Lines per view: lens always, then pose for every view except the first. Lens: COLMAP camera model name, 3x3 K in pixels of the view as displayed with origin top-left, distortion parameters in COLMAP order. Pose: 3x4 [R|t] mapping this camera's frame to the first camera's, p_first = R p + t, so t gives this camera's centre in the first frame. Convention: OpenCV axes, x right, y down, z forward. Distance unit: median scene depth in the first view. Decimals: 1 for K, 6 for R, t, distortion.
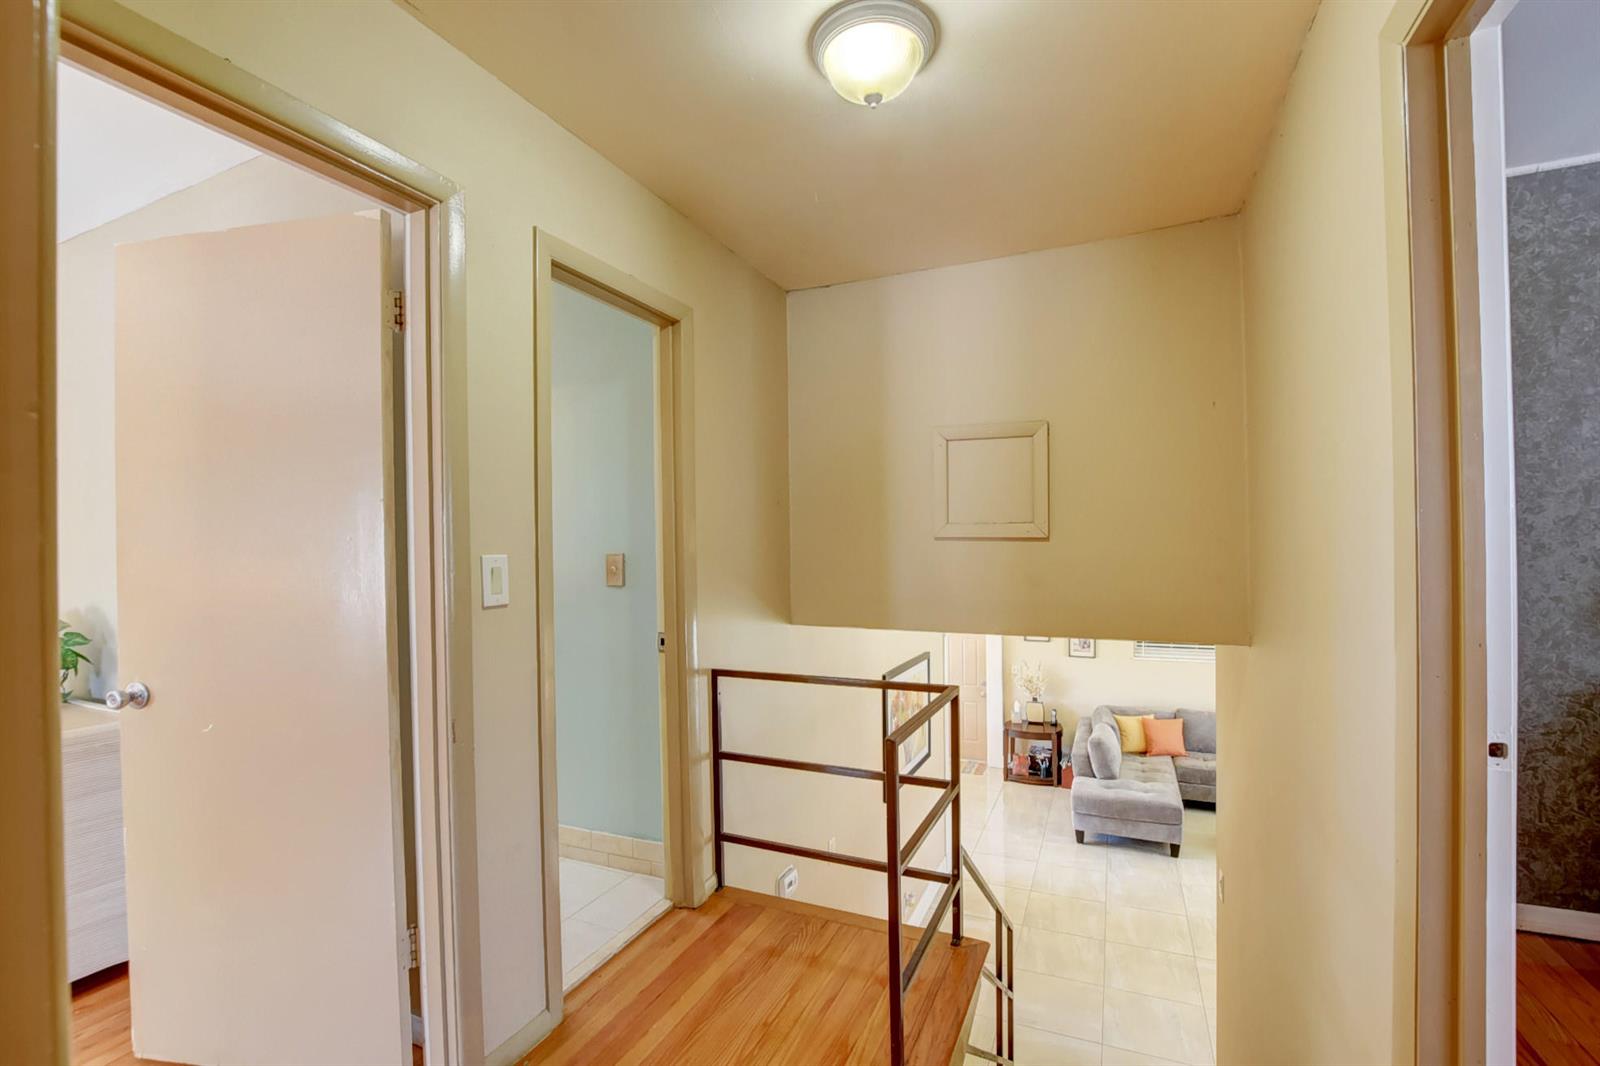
lens RADIAL K [[706.4, 0, 799.0], [0, 706.4, 540.9], [0, 0, 1]] dist [-0.033724, 0.005260]
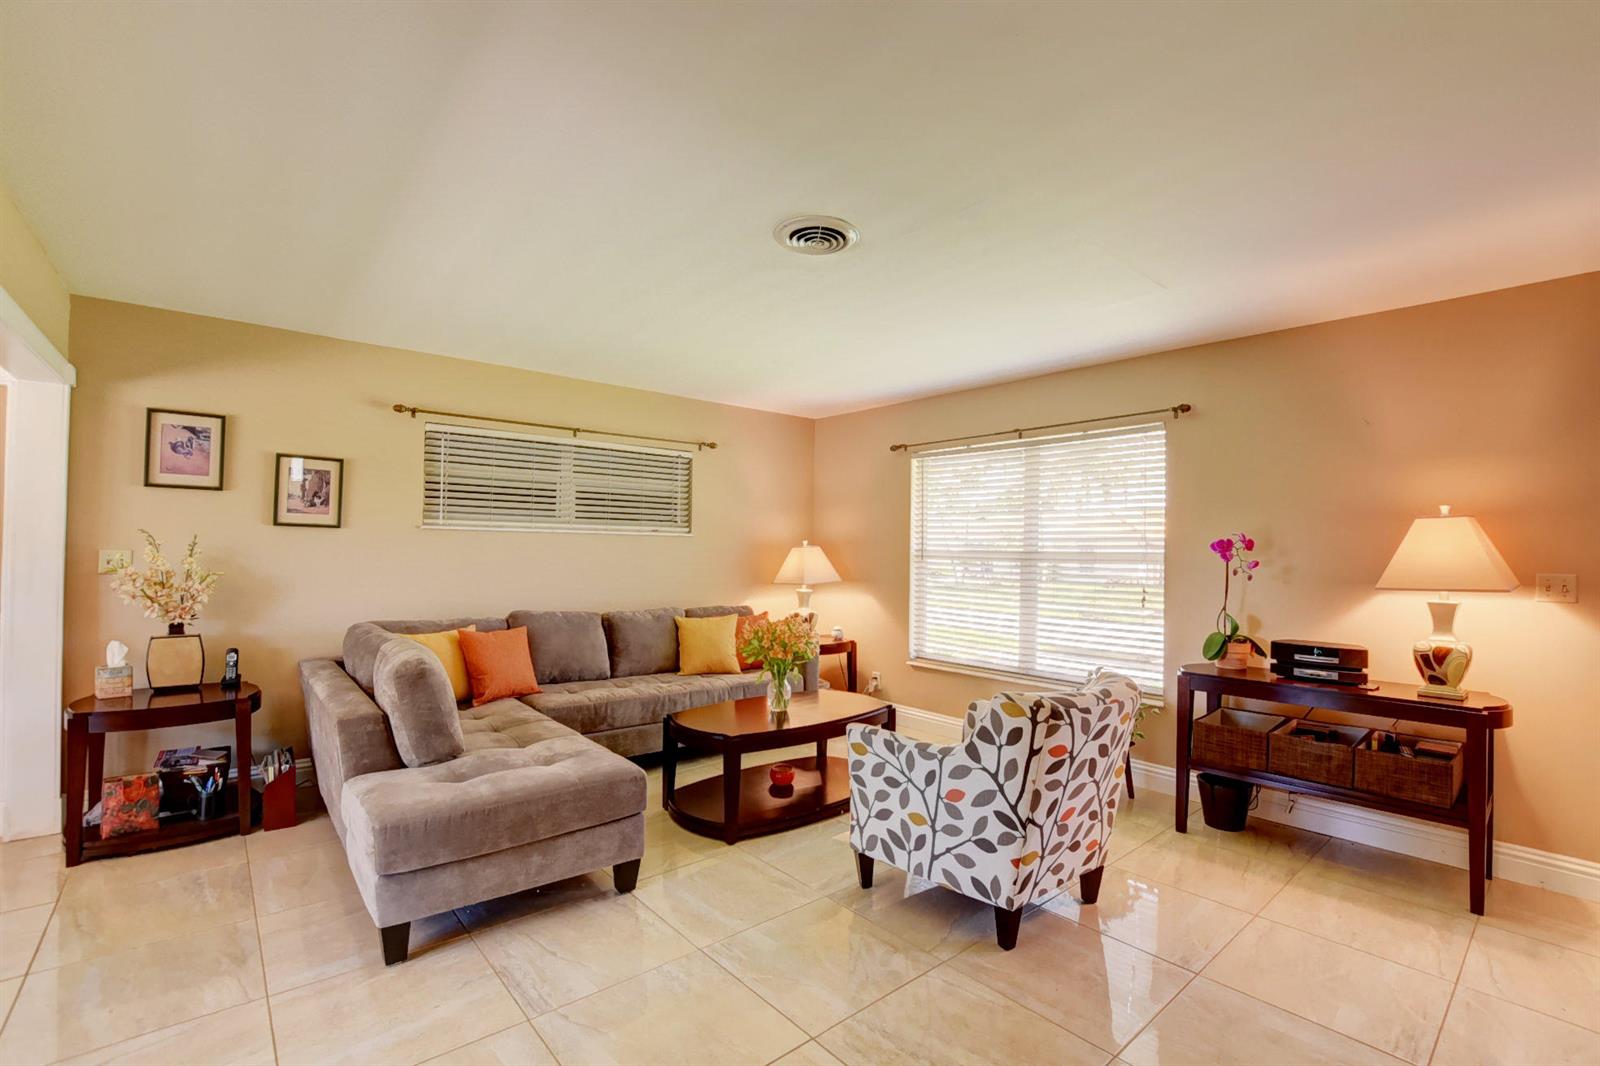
lens RADIAL K [[706.4, 0, 802.3], [0, 706.4, 541.6], [0, 0, 1]] dist [-0.033724, 0.005260]
pose [[0.424546, 0.034485, 0.904750, 0.141152], [-0.024973, 0.999340, -0.026372, 0.186885], [-0.905062, -0.011399, 0.425127, 0.546501]]
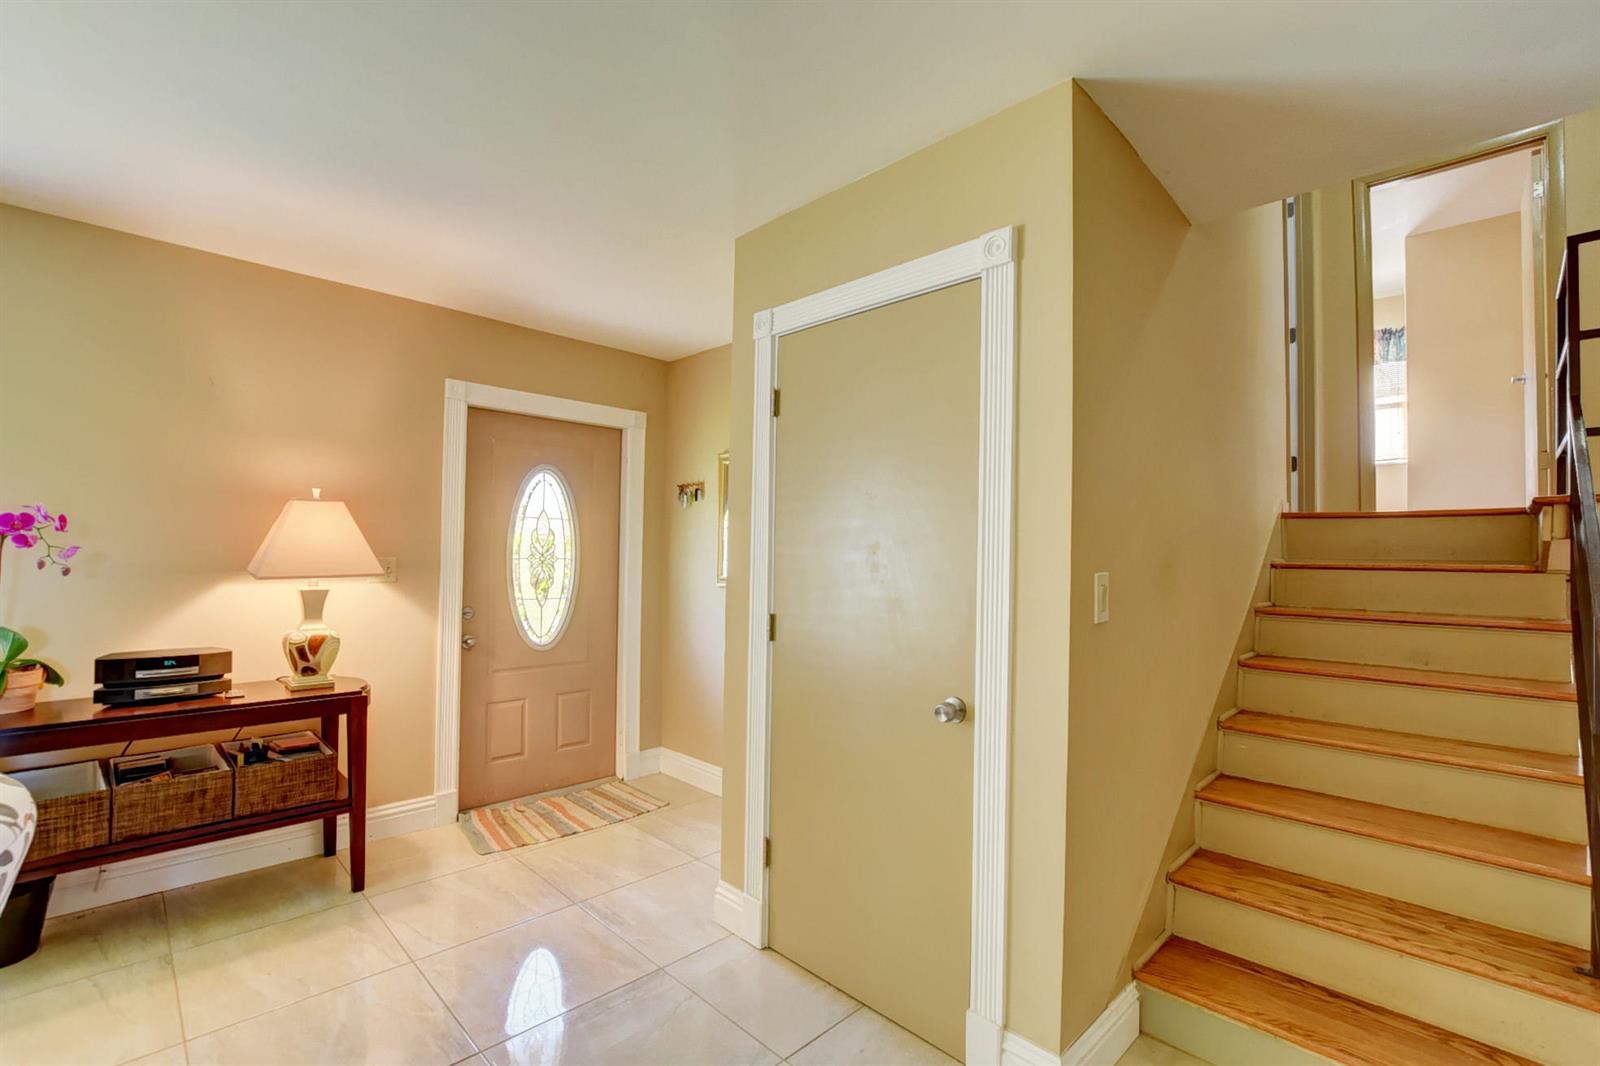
lens RADIAL K [[706.4, 0, 803.8], [0, 706.4, 540.4], [0, 0, 1]] dist [-0.033724, 0.005260]
pose [[-0.933898, 0.010165, 0.357394, 0.231035], [0.000531, 0.999634, -0.027045, 0.186022], [-0.357538, -0.025068, -0.933562, 0.616520]]
